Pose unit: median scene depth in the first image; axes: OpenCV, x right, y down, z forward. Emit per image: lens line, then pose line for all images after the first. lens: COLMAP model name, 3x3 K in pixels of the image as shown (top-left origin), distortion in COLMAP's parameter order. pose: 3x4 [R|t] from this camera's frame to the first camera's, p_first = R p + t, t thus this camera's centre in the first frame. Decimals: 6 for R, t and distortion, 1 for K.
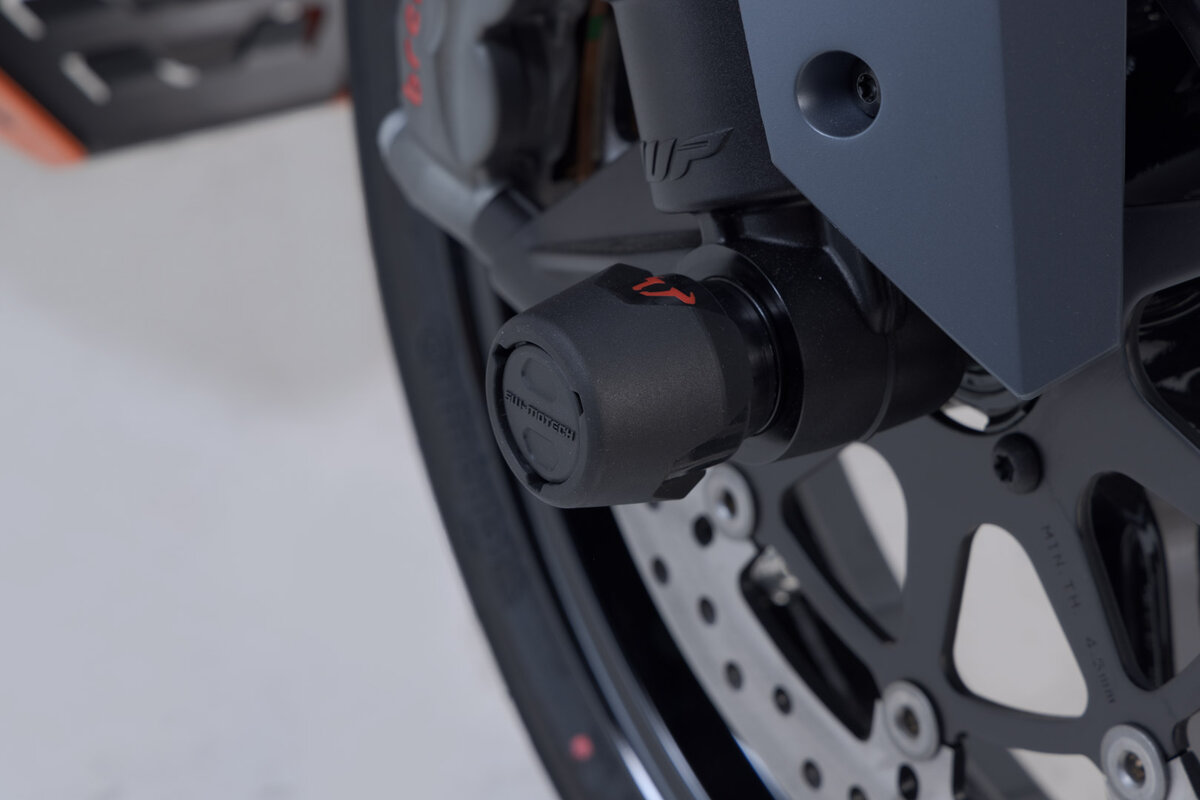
lens RADIAL K [[3591.0, 0, 600.0], [0, 3591.0, 400.0], [0, 0, 1]] dist [0.015356, 0.767264]
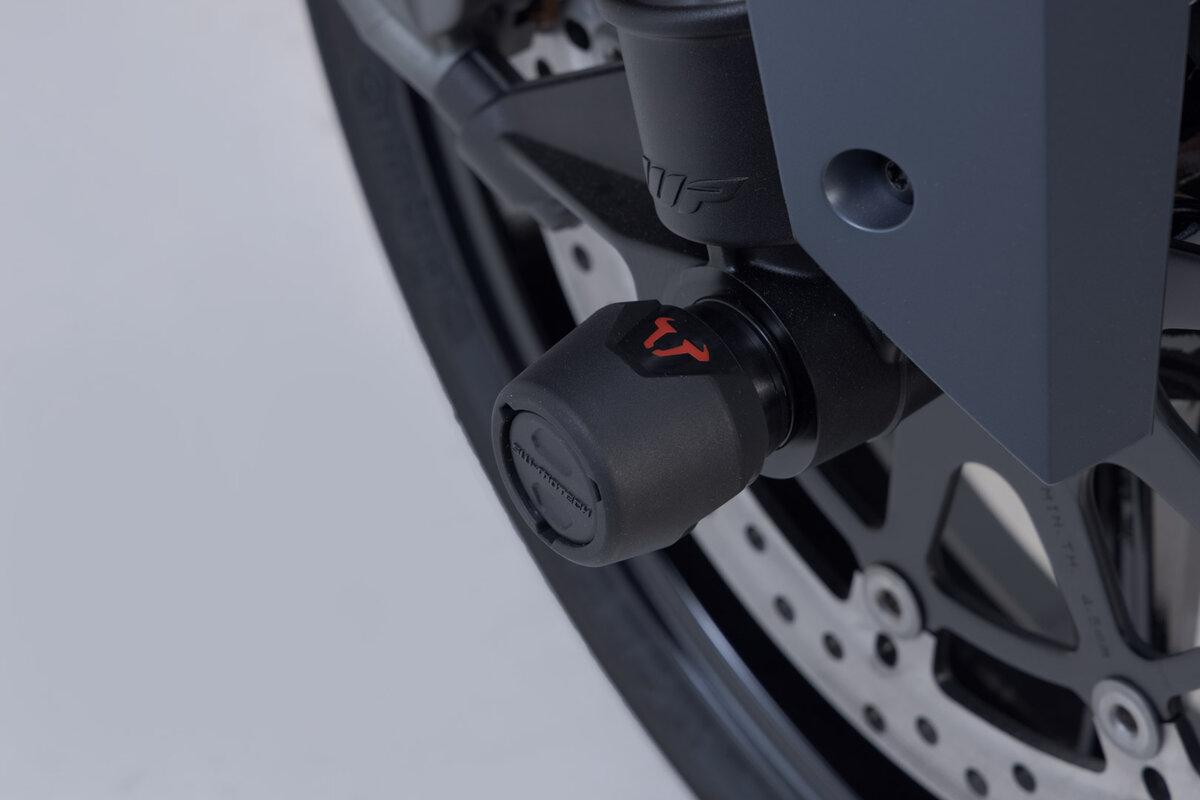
lens RADIAL K [[3591.0, 0, 600.0], [0, 3591.0, 400.0], [0, 0, 1]] dist [0.015356, 0.767264]
pose [[0.998131, -0.025820, 0.055380, -0.055705], [0.008634, 0.956838, 0.290494, -0.292128], [-0.060490, -0.289474, 0.955273, 0.070903]]
